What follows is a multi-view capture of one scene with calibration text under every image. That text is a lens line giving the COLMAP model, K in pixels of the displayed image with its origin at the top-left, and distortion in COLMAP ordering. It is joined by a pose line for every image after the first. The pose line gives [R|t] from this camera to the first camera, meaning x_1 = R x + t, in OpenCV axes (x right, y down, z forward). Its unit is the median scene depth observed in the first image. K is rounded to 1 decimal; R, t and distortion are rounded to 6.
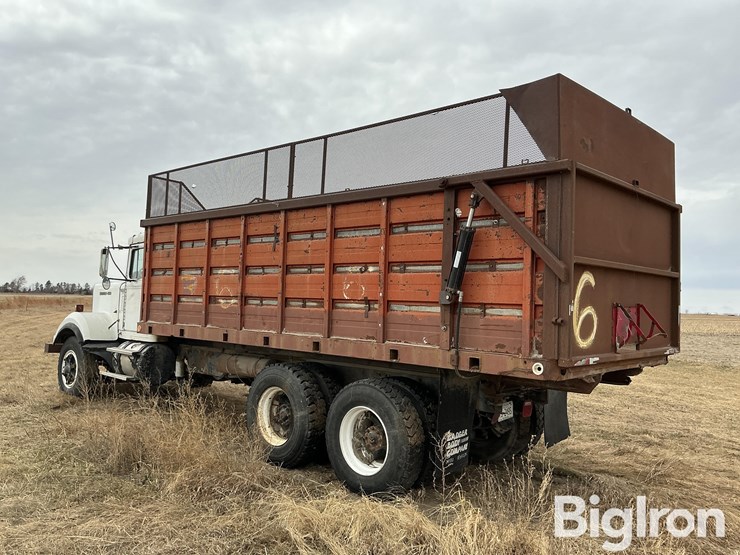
lens RADIAL K [[612.3, 0, 371.5], [0, 612.3, 283.6], [0, 0, 1]] dist [0.152573, -0.316806]
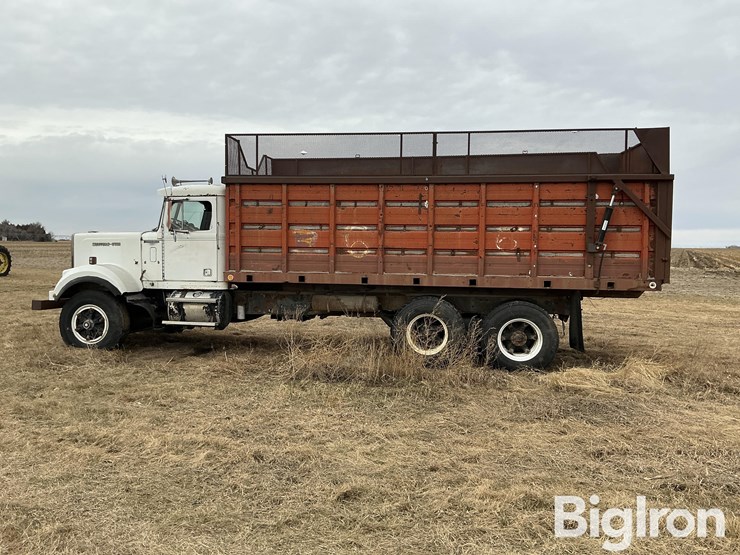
lens RADIAL K [[612.3, 0, 371.5], [0, 612.3, 283.6], [0, 0, 1]] dist [0.152573, -0.316806]
pose [[0.825799, -0.056973, 0.561079, -1.125703], [-0.003636, 0.994325, 0.106319, -0.049098], [-0.563952, -0.089838, 0.820906, -0.053174]]
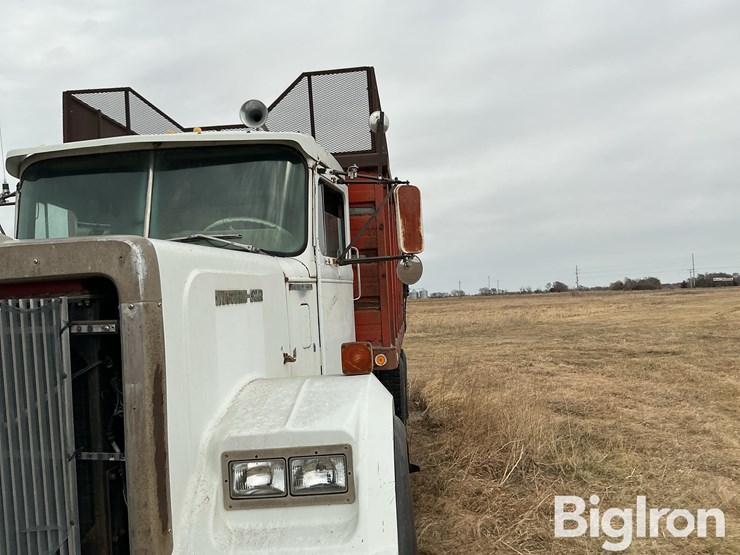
lens RADIAL K [[612.3, 0, 371.5], [0, 612.3, 283.6], [0, 0, 1]] dist [0.152573, -0.316806]
pose [[-0.629369, 0.017346, 0.776913, -1.121718], [-0.001911, 0.999713, -0.023869, 0.029073], [-0.777104, -0.016507, -0.629155, 1.953454]]
